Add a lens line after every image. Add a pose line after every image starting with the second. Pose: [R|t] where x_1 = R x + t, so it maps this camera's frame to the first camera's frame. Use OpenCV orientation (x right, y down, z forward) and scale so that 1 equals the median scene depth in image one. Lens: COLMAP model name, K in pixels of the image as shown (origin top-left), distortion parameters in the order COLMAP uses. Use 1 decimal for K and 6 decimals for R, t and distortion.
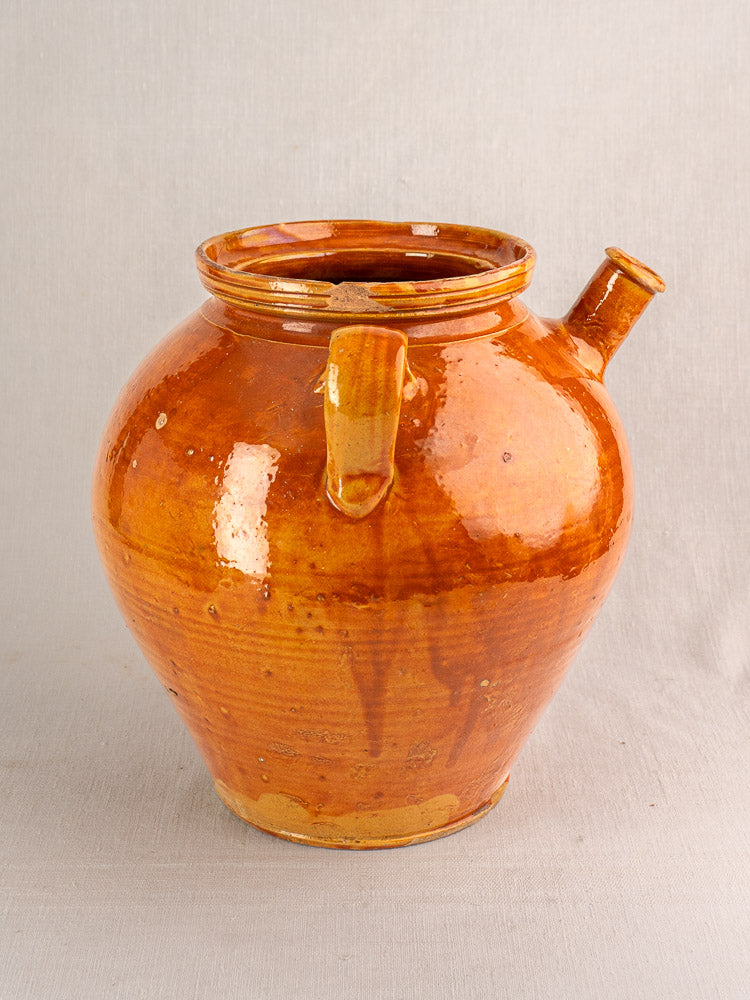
lens RADIAL K [[1274.1, 0, 375.0], [0, 1274.1, 500.0], [0, 0, 1]] dist [0.144309, -0.003408]
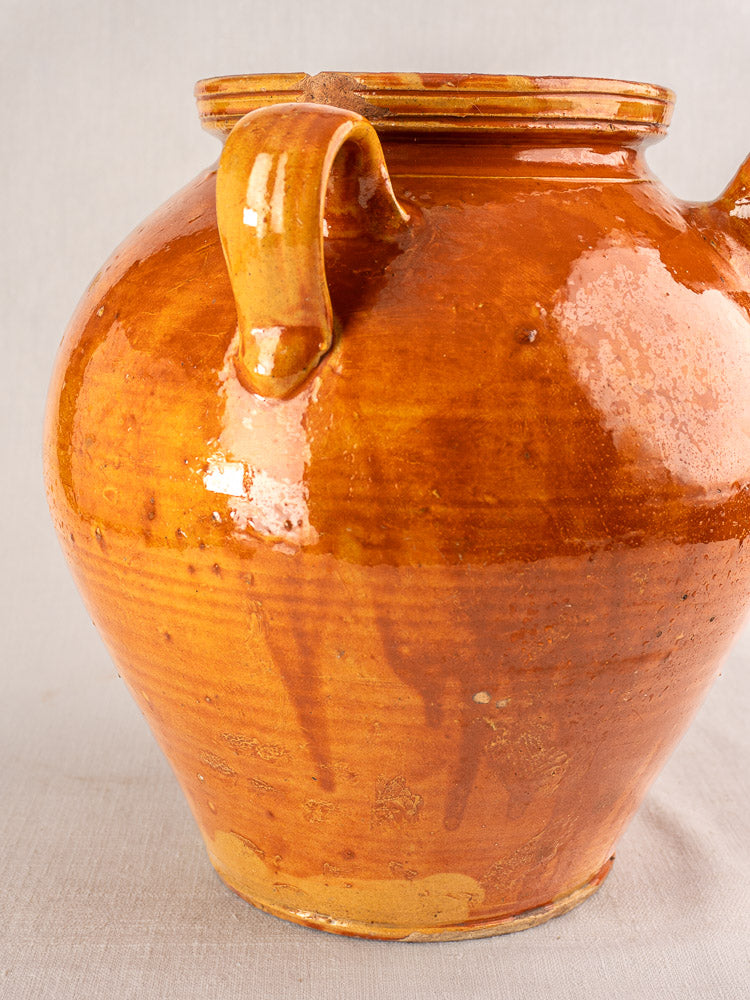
lens RADIAL K [[1274.1, 0, 375.0], [0, 1274.1, 500.0], [0, 0, 1]] dist [0.144309, -0.003408]
pose [[0.960091, 0.097298, -0.262219, 0.201024], [-0.118744, 0.990649, -0.067183, 0.096667], [0.253230, 0.095639, 0.962667, 0.358542]]
